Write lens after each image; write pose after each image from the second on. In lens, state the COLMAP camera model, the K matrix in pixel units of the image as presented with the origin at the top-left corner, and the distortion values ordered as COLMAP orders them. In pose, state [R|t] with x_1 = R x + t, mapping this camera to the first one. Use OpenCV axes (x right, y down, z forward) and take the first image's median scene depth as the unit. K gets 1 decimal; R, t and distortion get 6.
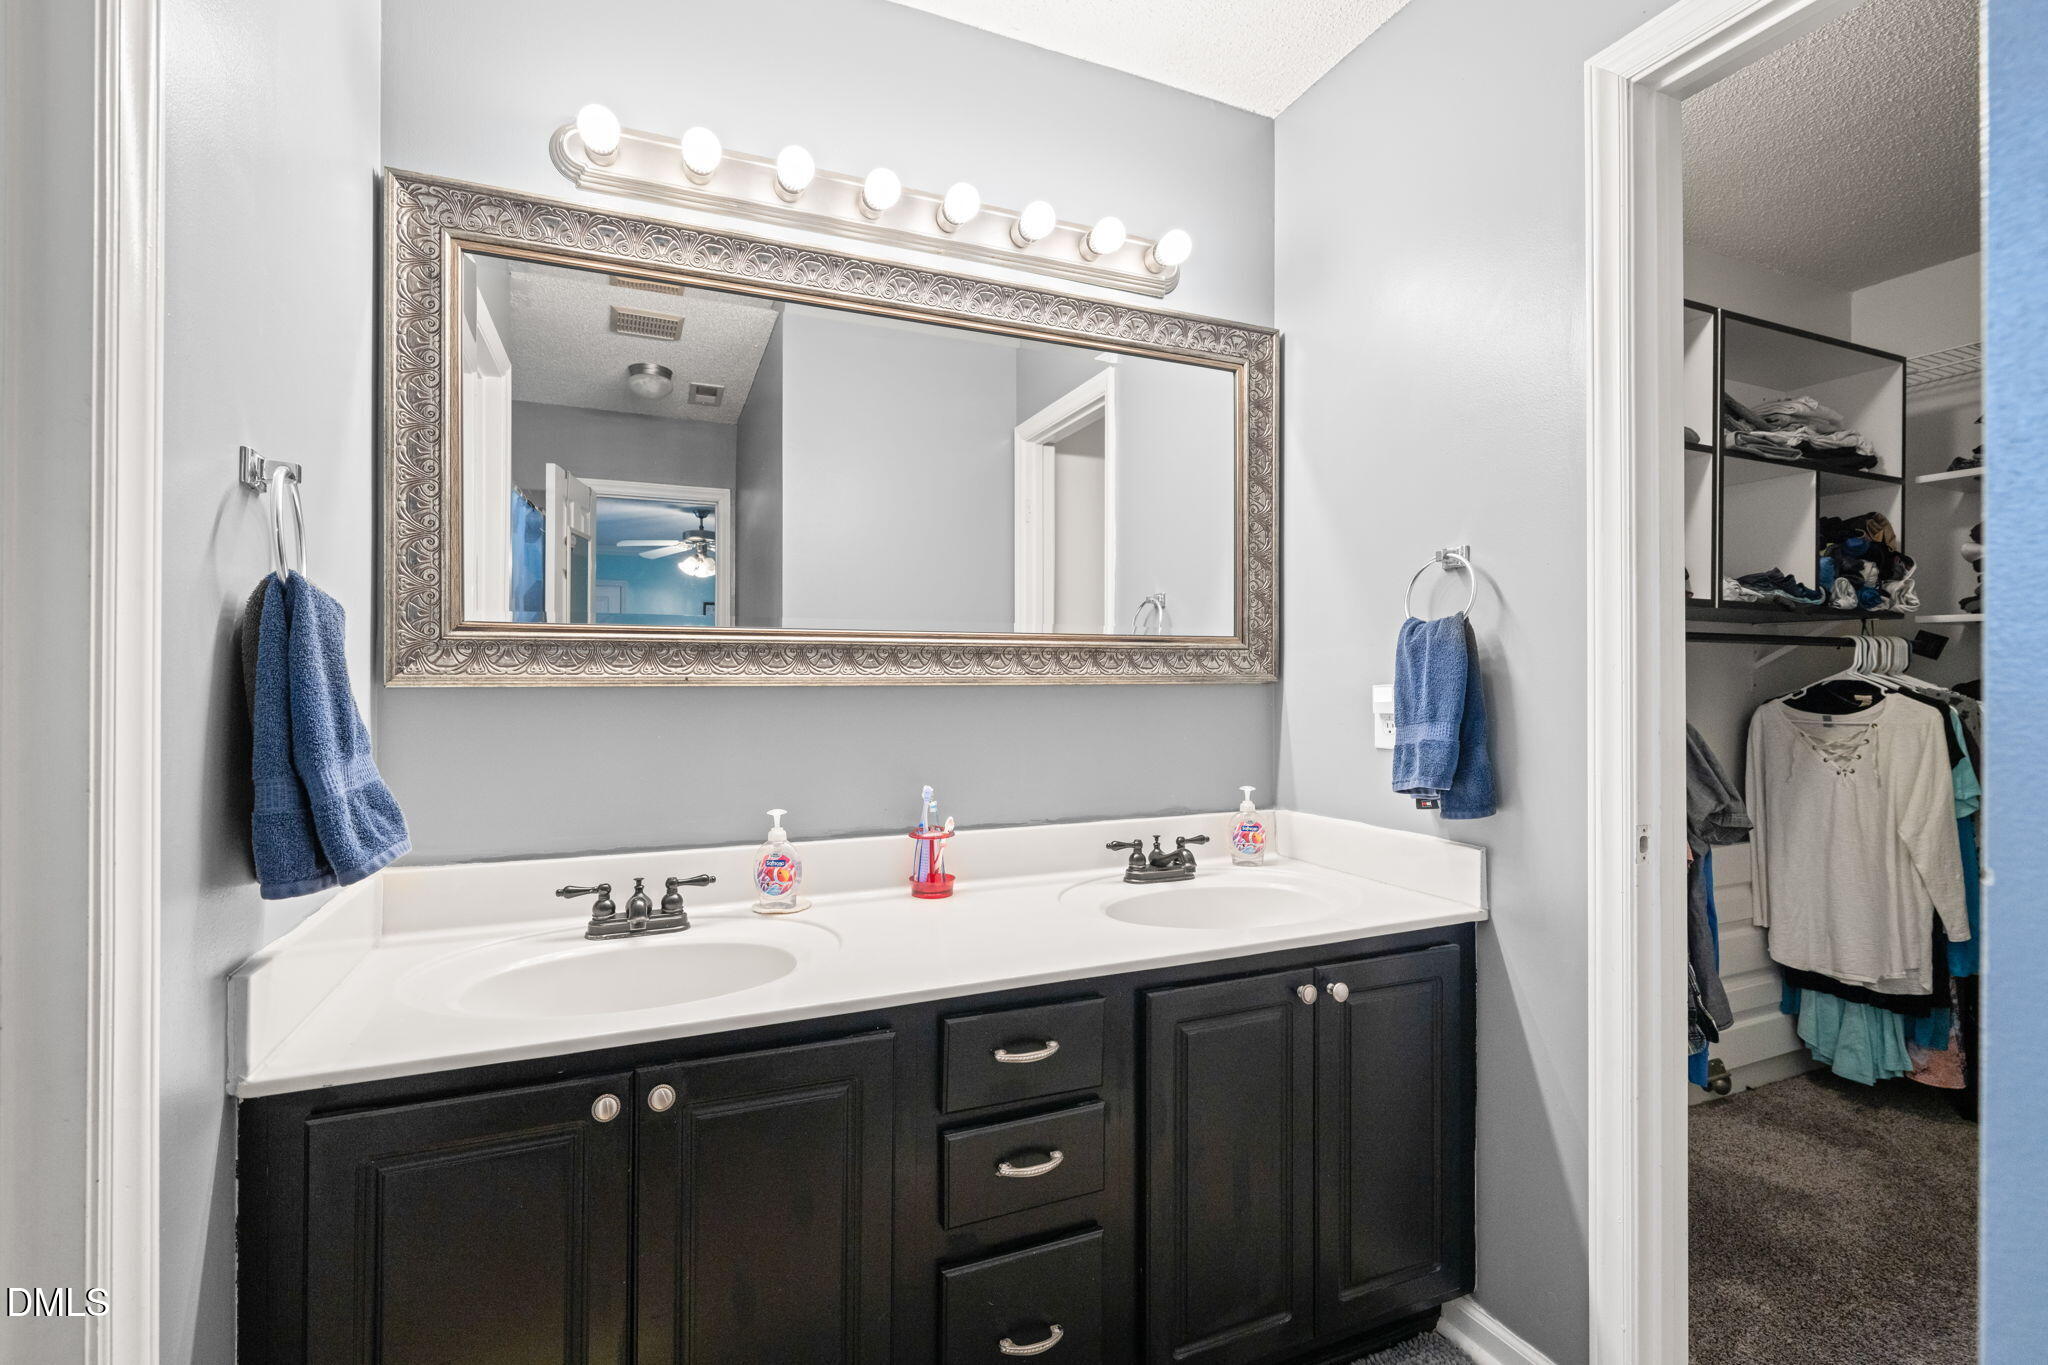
lens RADIAL K [[916.2, 0, 1013.4], [0, 916.2, 677.6], [0, 0, 1]] dist [-0.000495, 0.000471]
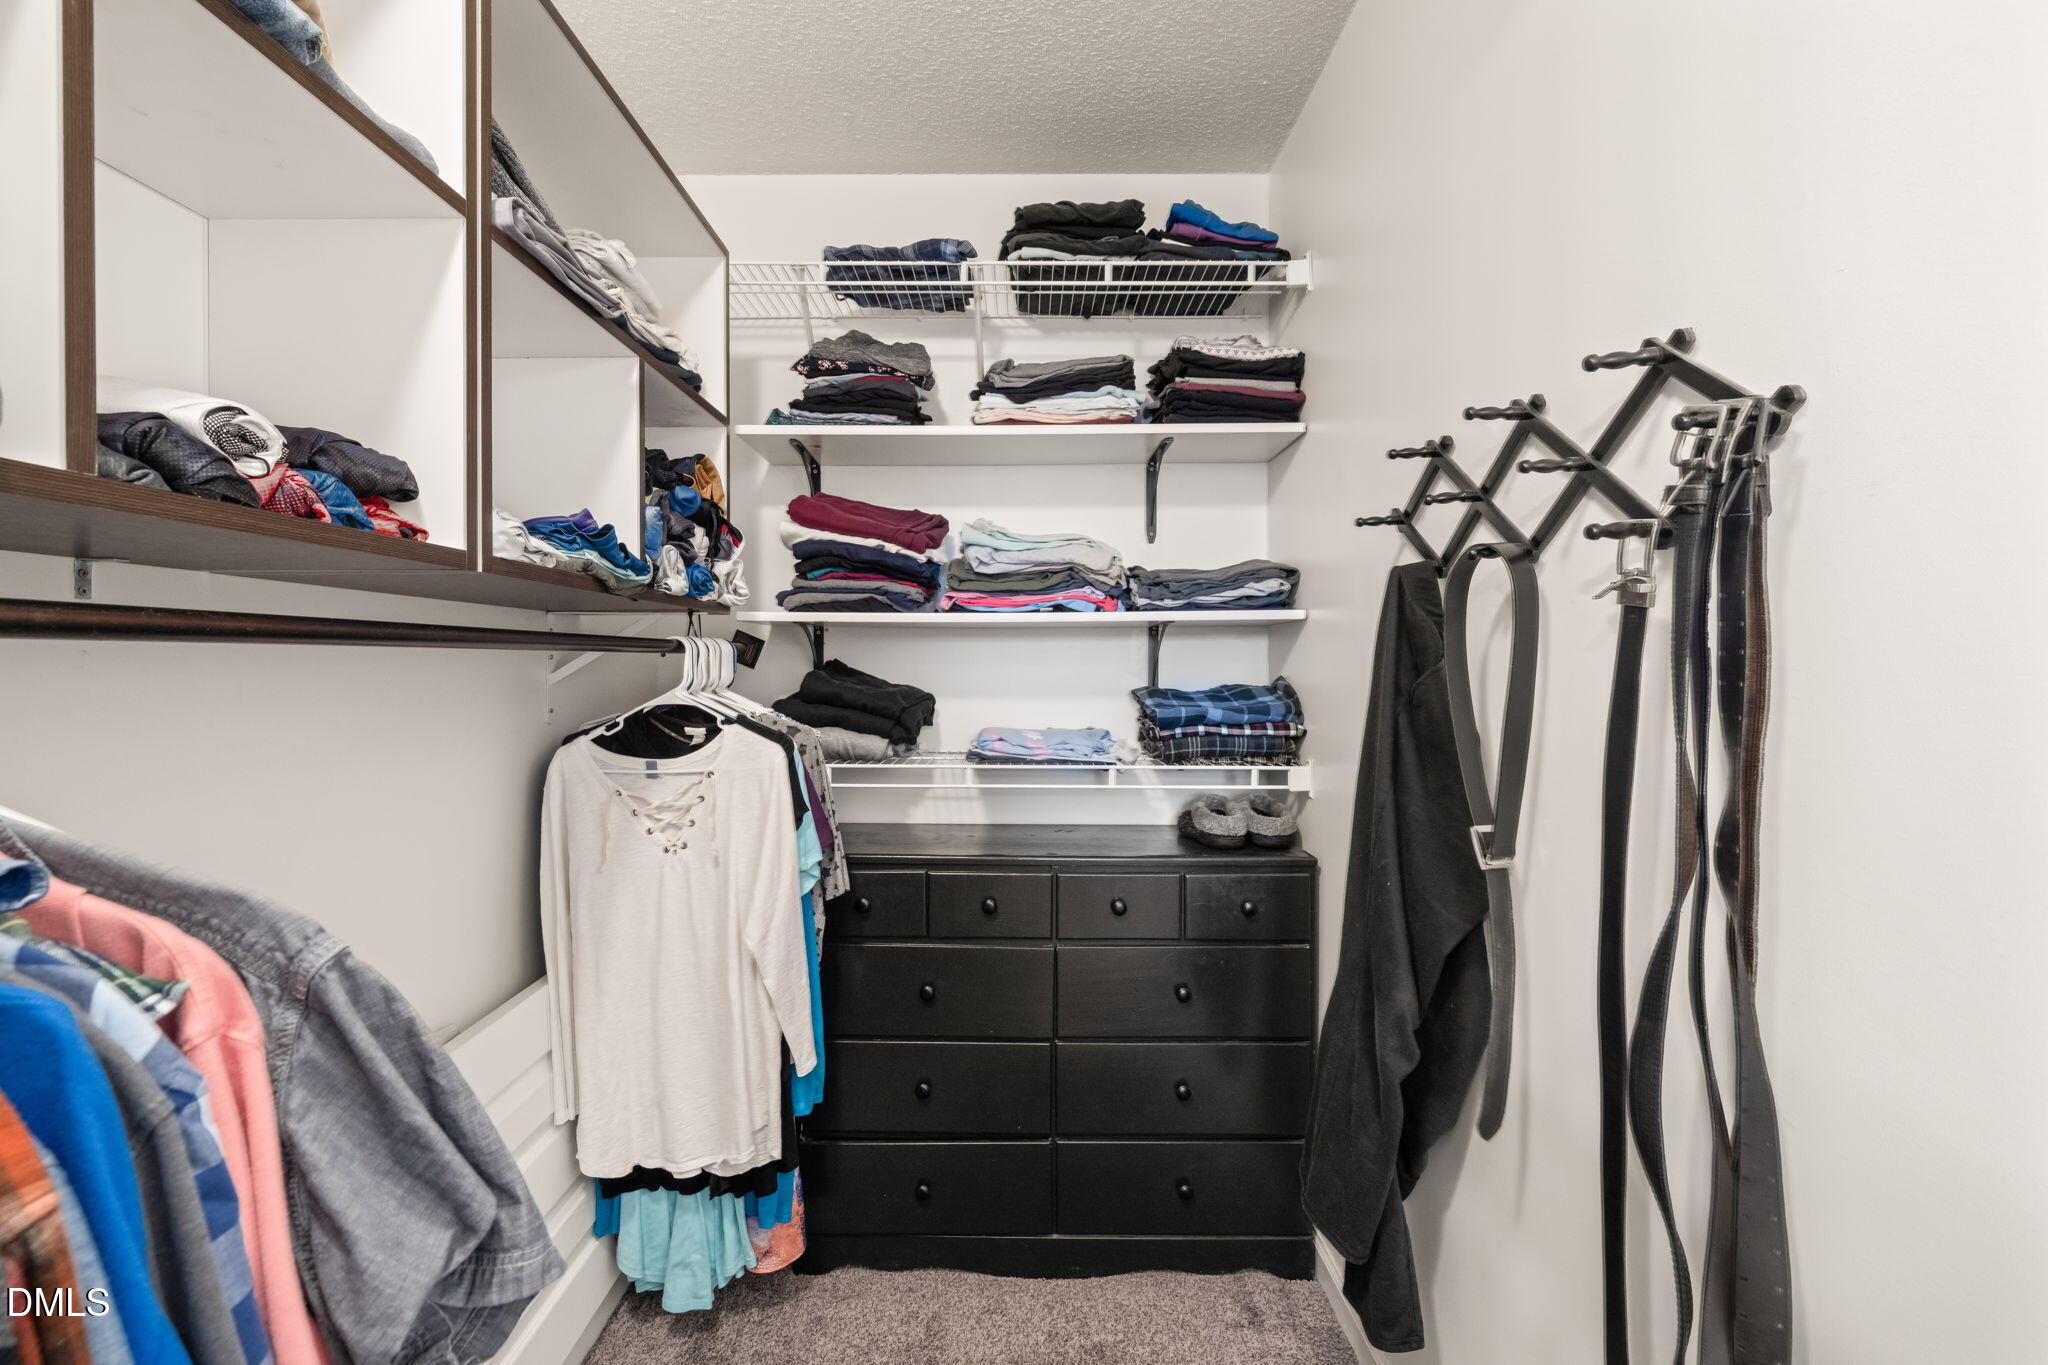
lens RADIAL K [[916.2, 0, 1015.8], [0, 916.2, 676.7], [0, 0, 1]] dist [-0.000495, 0.000471]
pose [[0.403564, -0.018157, 0.914771, 0.417747], [0.000907, 0.999811, 0.019445, -0.030169], [-0.914951, -0.007018, 0.403504, 0.522549]]
